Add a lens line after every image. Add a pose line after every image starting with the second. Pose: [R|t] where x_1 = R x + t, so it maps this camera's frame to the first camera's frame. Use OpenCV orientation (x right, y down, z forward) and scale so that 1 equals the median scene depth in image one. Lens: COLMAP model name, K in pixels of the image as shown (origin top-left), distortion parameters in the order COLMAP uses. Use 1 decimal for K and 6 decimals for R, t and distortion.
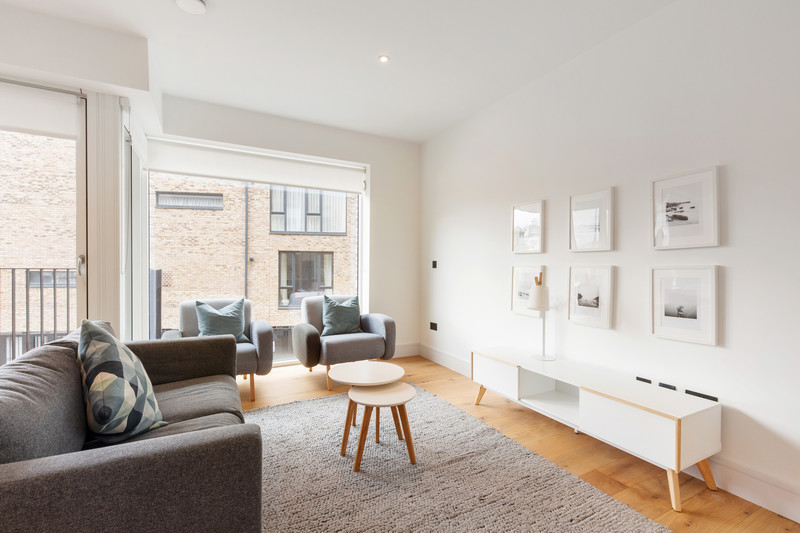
lens RADIAL K [[364.7, 0, 400.0], [0, 364.7, 266.5], [0, 0, 1]] dist [0.002828, 0.000395]
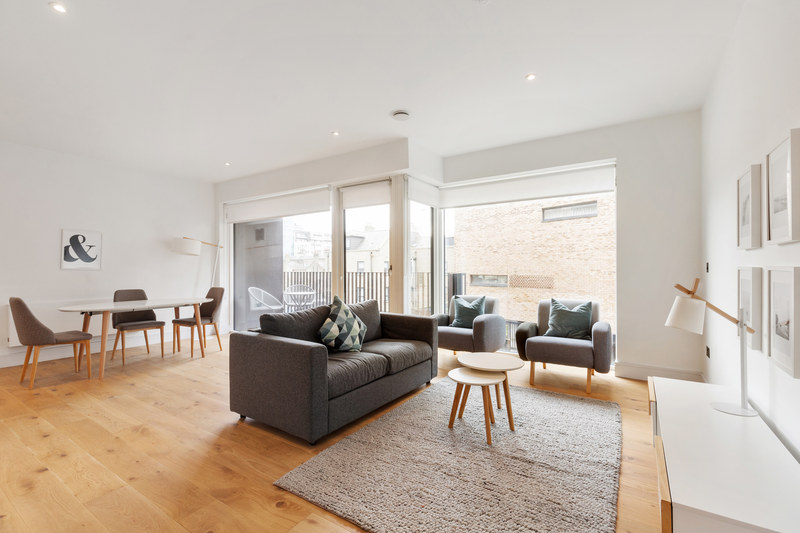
lens RADIAL K [[358.6, 0, 400.0], [0, 358.6, 266.5], [0, 0, 1]] dist [0.000646, 0.000116]
pose [[0.471638, -0.014489, -0.881673, 0.153434], [0.002544, 0.999883, -0.015071, 0.000725], [0.881789, 0.004865, 0.471619, 0.038614]]
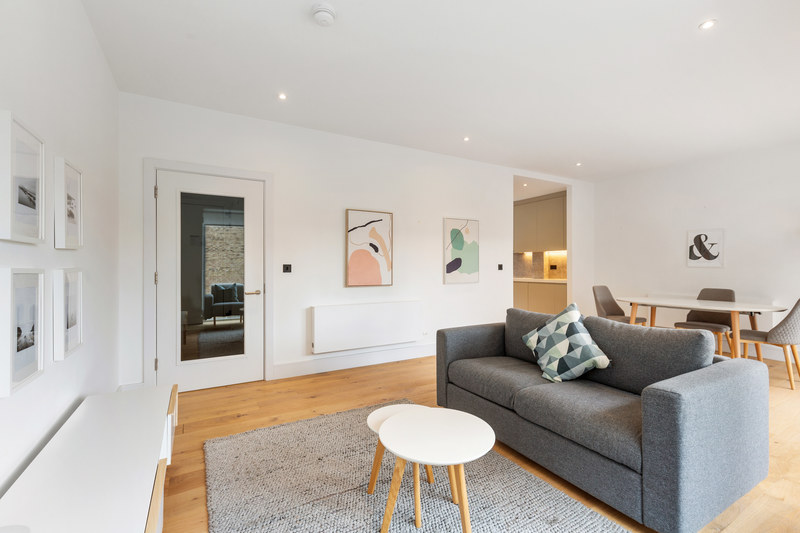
lens RADIAL K [[358.6, 0, 400.0], [0, 358.6, 266.5], [0, 0, 1]] dist [0.000646, 0.000116]
pose [[-0.999756, -0.000942, -0.022081, -0.002451], [-0.000897, 0.999998, -0.002033, -0.002368], [0.022083, -0.002013, -0.999754, 0.324405]]
